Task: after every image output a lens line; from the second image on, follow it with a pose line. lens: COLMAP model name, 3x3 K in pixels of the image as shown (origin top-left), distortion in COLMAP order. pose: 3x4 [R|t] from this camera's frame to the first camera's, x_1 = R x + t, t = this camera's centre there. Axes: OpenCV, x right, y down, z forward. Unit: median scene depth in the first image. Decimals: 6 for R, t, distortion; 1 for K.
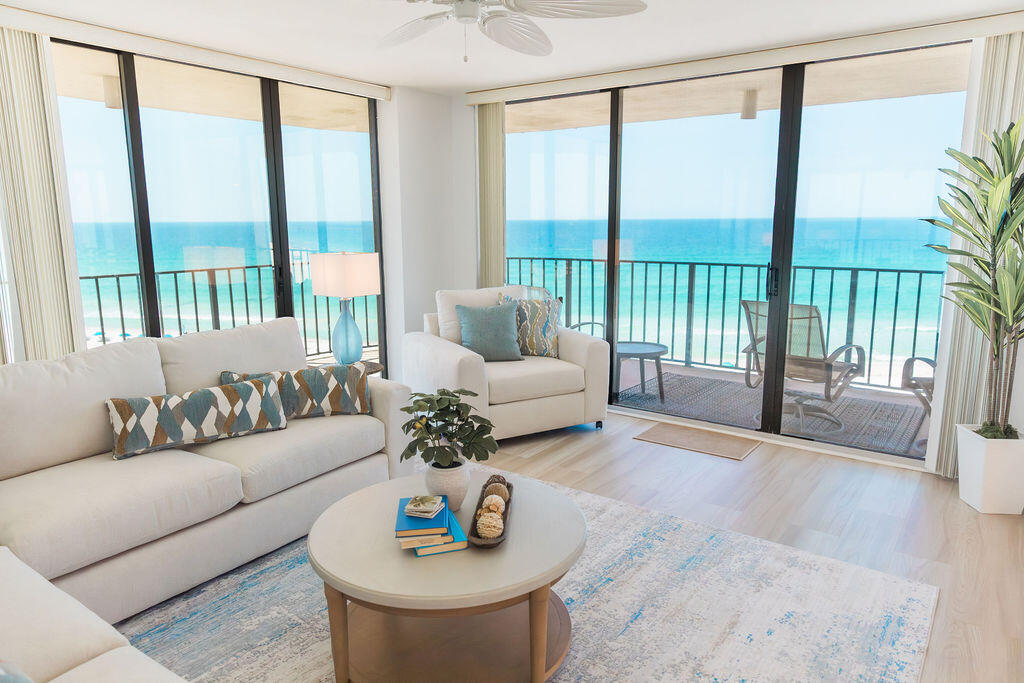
lens RADIAL K [[692.5, 0, 512.0], [0, 692.5, 341.5], [0, 0, 1]] dist [0.010921, 0.000405]
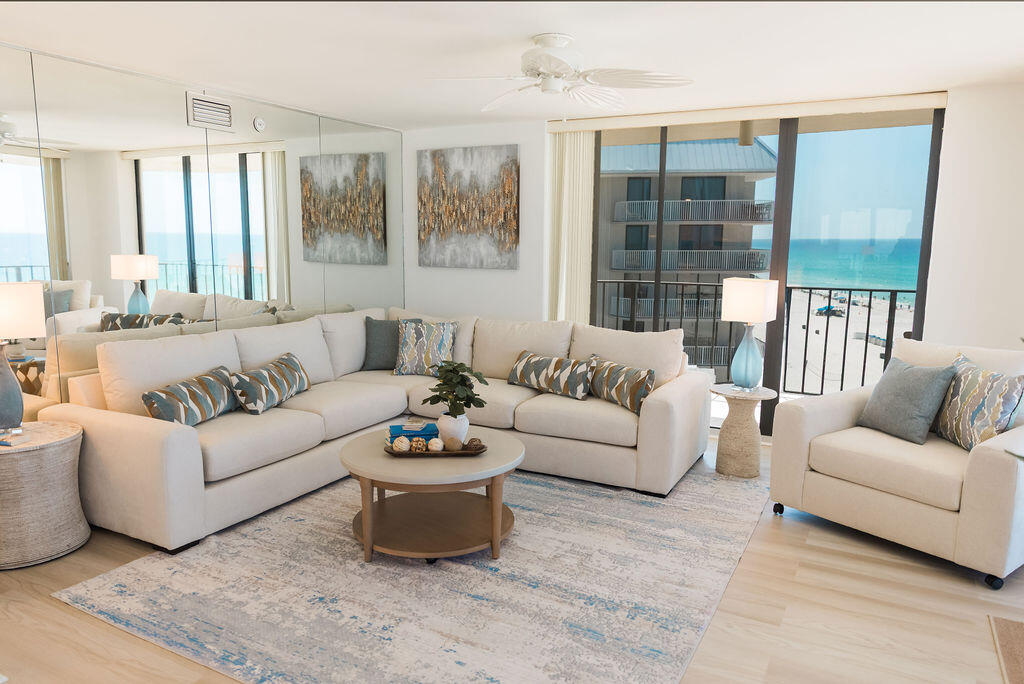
lens RADIAL K [[712.4, 0, 512.0], [0, 712.4, 342.0], [0, 0, 1]] dist [-0.000026, 0.000212]
pose [[0.126097, 0.155452, -0.979762, 1.082251], [-0.192699, 0.972672, 0.129527, -0.151197], [0.973122, 0.172466, 0.152607, 0.682376]]
